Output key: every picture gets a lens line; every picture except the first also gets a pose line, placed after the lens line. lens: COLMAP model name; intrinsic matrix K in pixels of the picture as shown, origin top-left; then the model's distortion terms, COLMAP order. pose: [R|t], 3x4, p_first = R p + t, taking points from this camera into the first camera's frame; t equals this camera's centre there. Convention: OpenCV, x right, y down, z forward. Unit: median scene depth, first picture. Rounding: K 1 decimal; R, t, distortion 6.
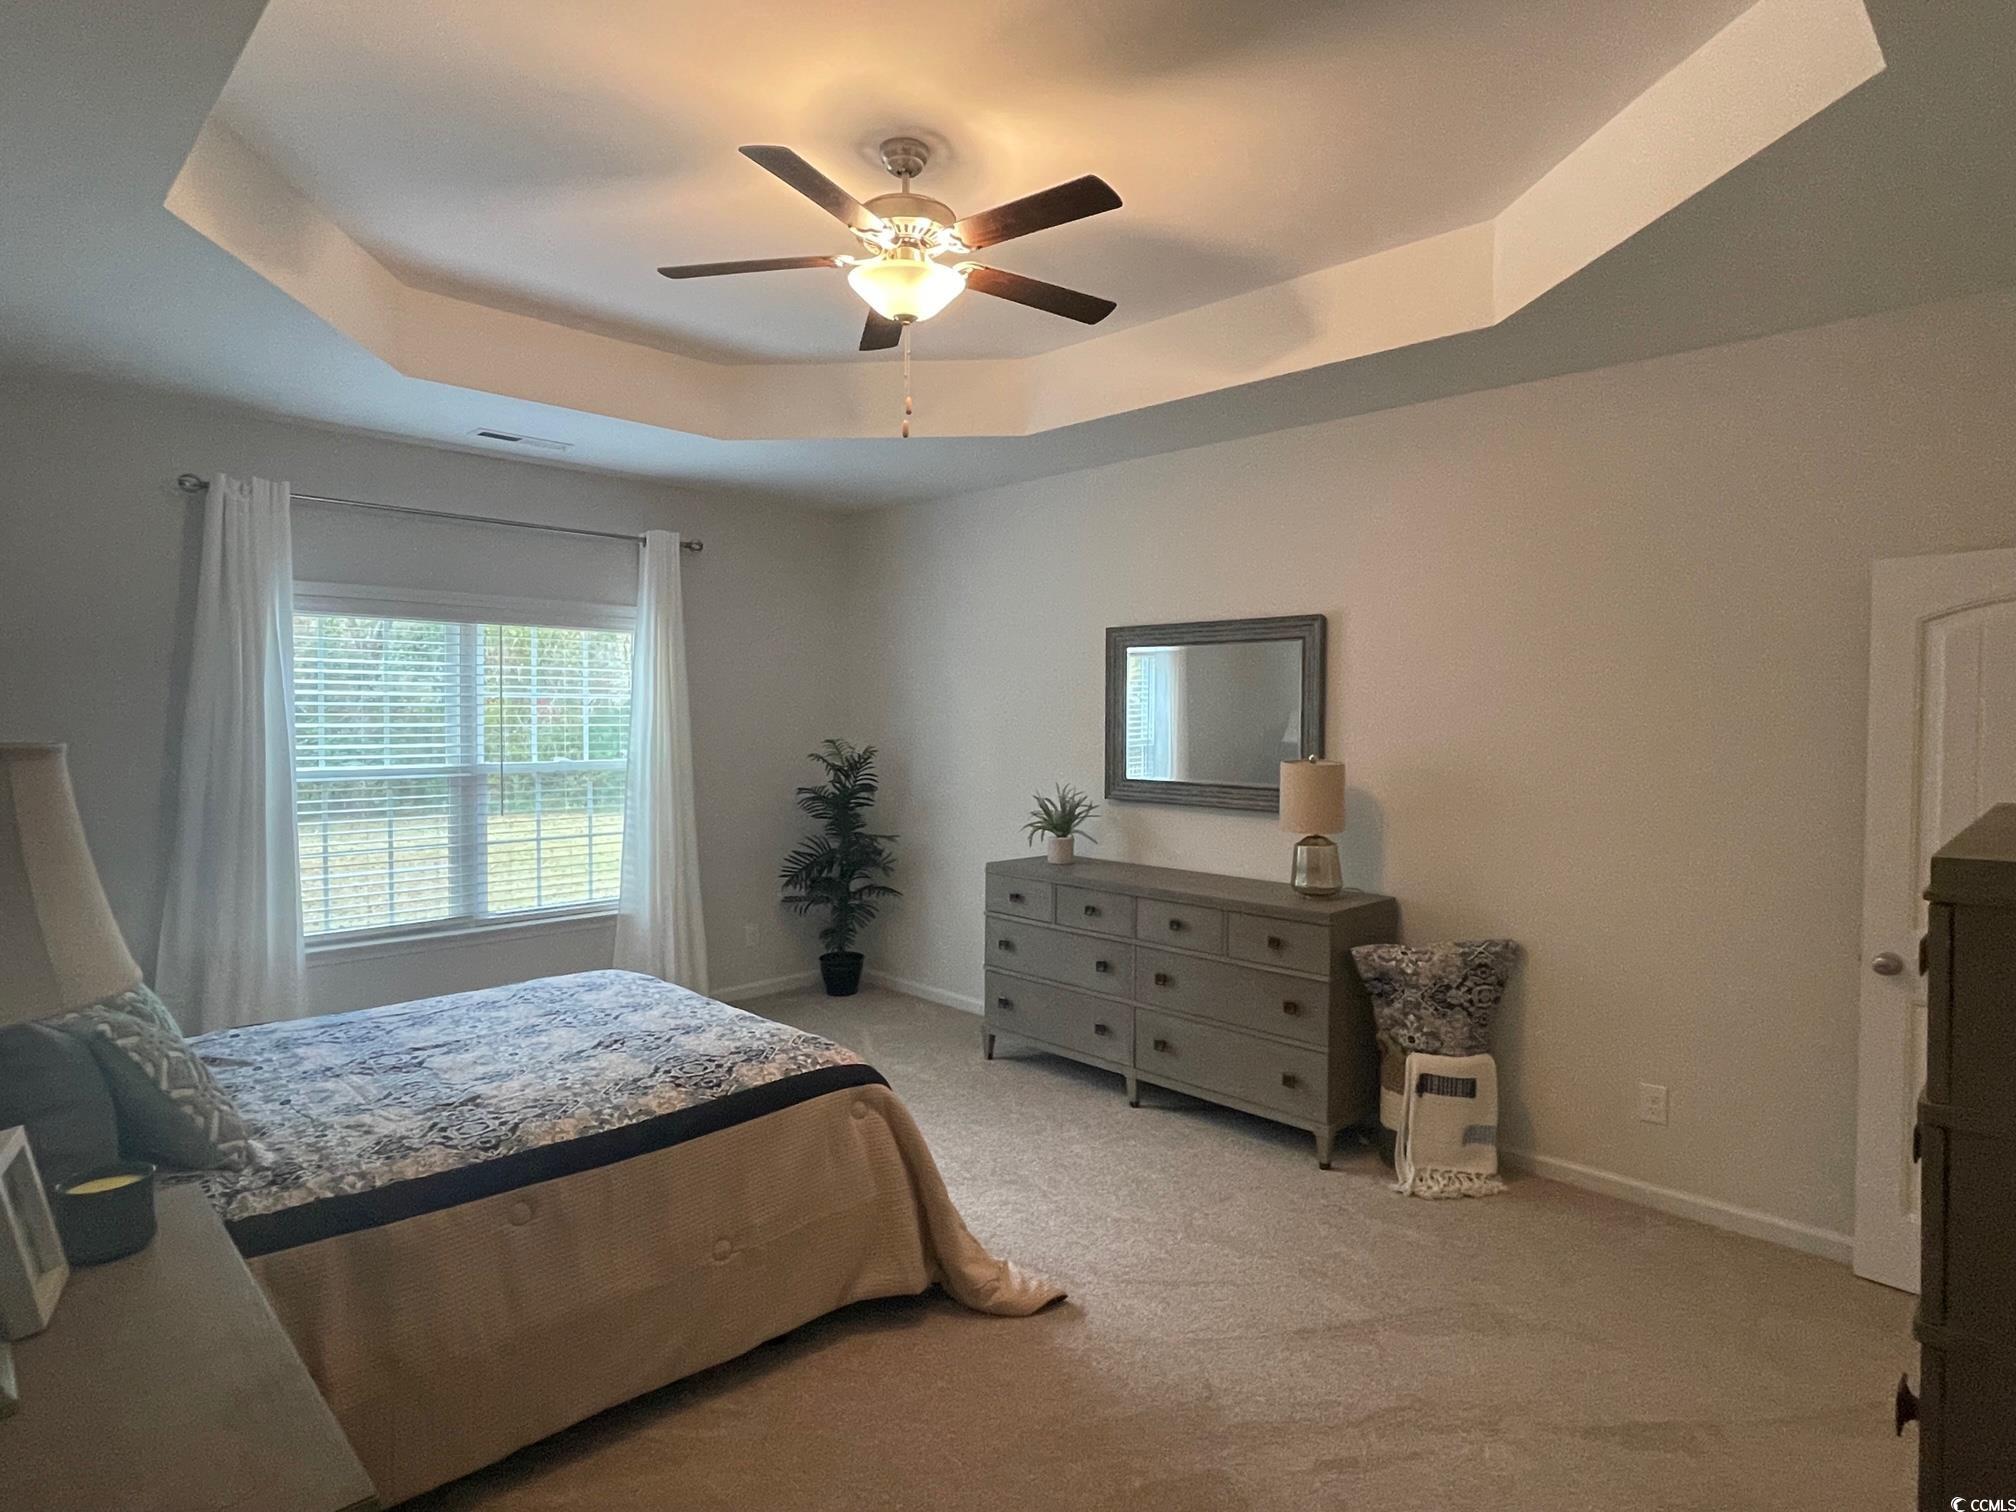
lens RADIAL K [[1109.1, 0, 1015.3], [0, 1109.1, 753.0], [0, 0, 1]] dist [-0.007999, 0.001323]
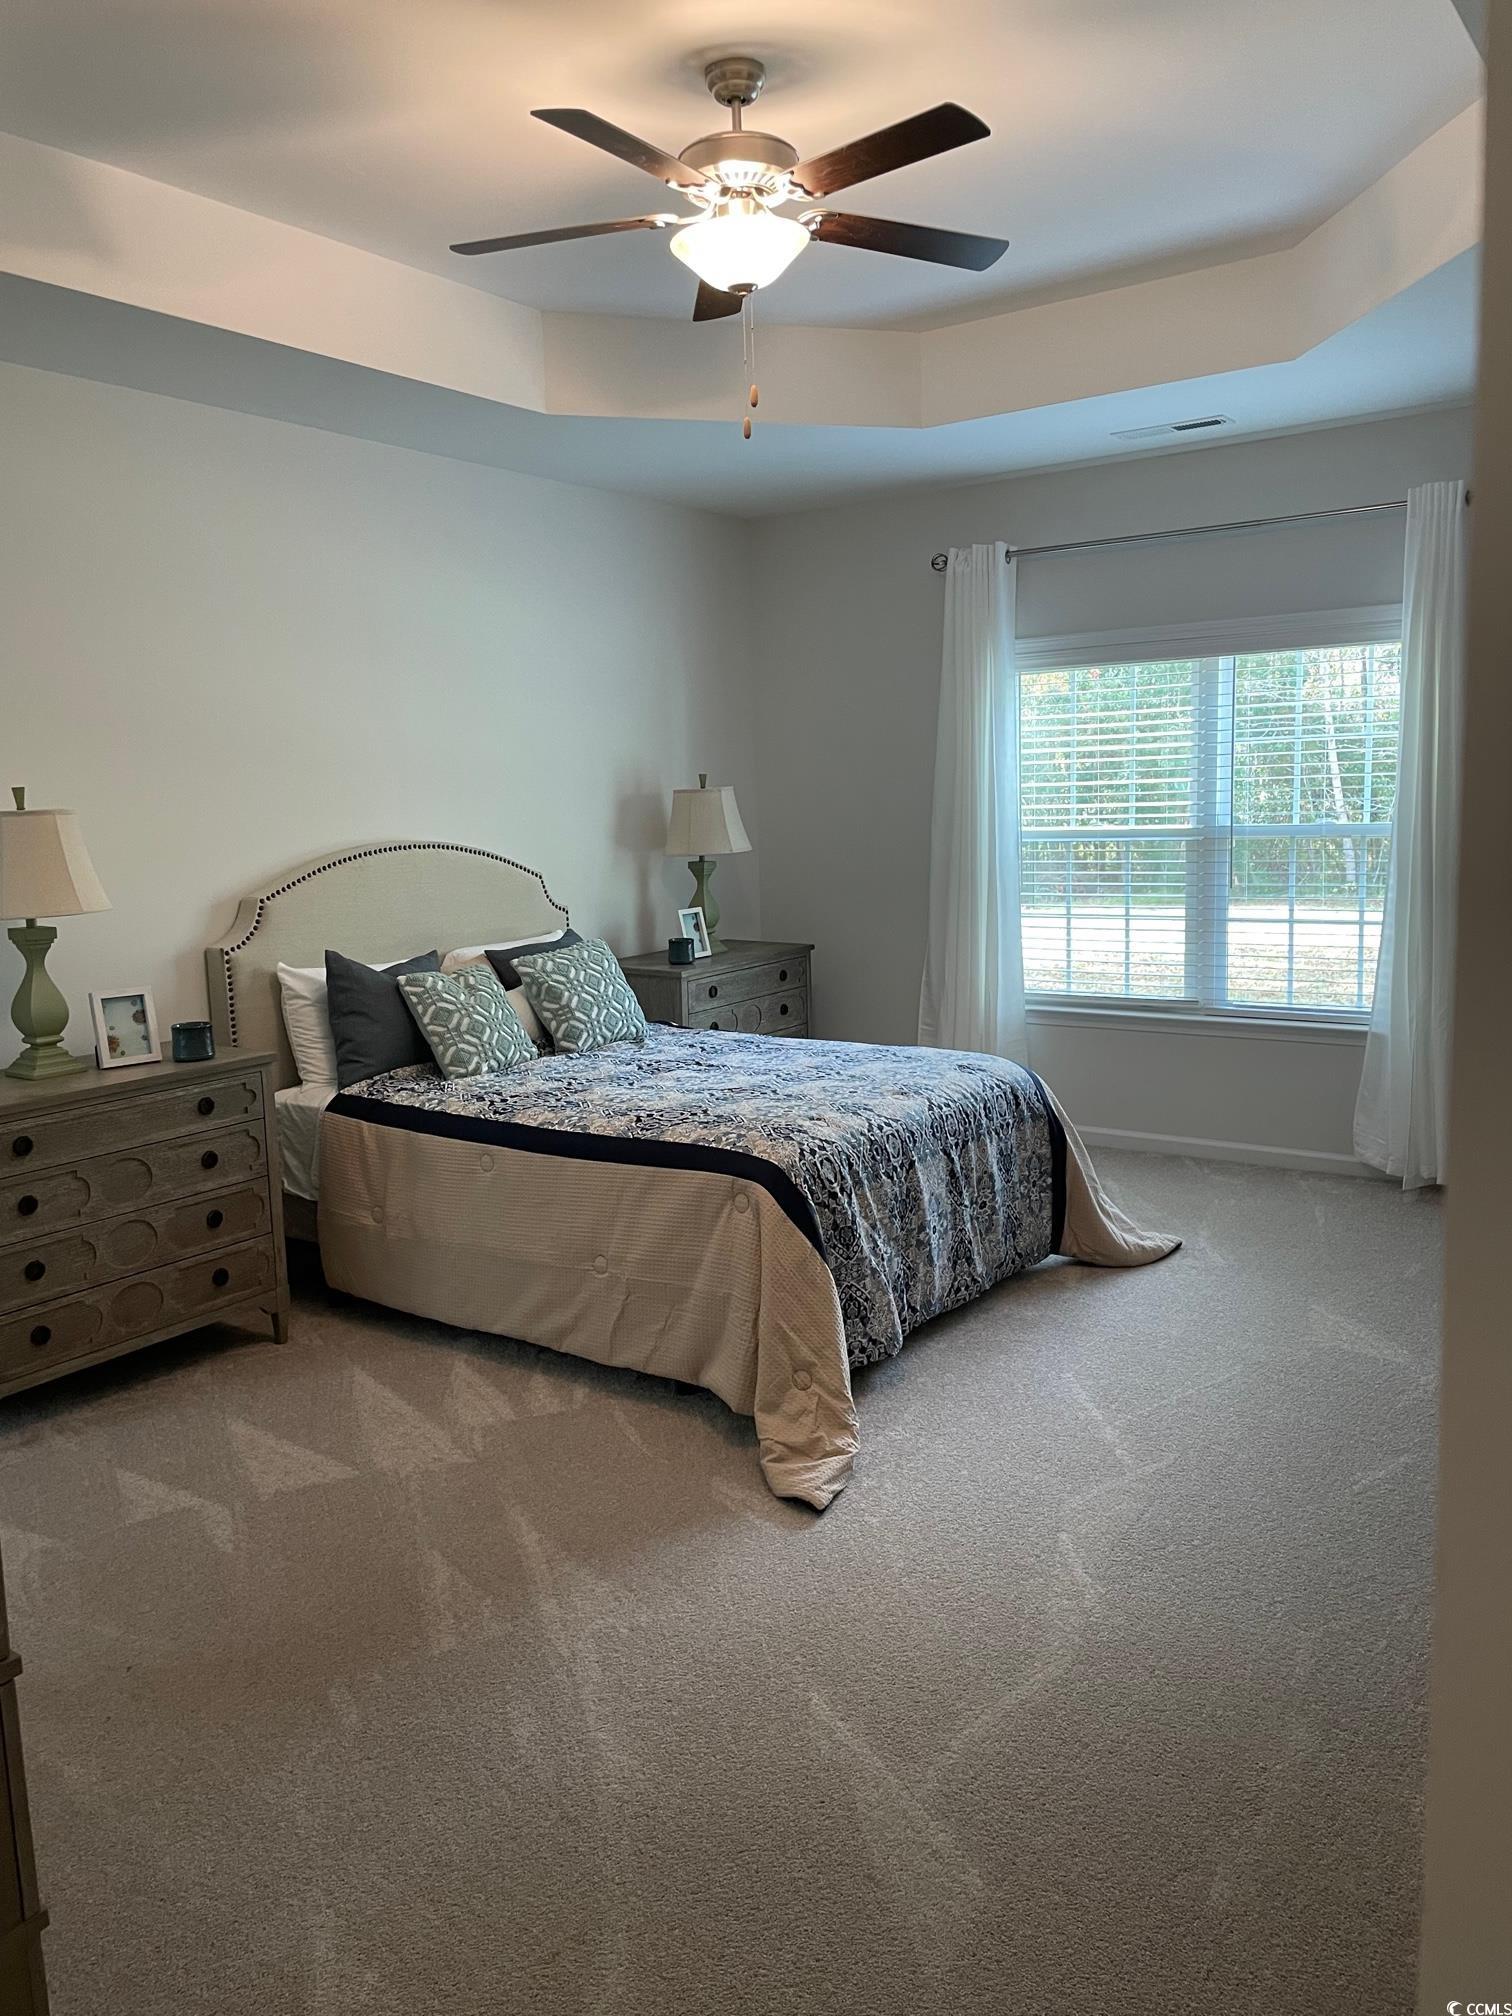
lens RADIAL K [[1518.4, 0, 756.9], [0, 1518.4, 996.9], [0, 0, 1]] dist [0.098231, -0.122386]
pose [[0.175533, 0.124780, -0.976534, 0.701386], [-0.002398, 0.991986, 0.126324, -0.008209], [0.984471, -0.019832, 0.174425, 0.508020]]
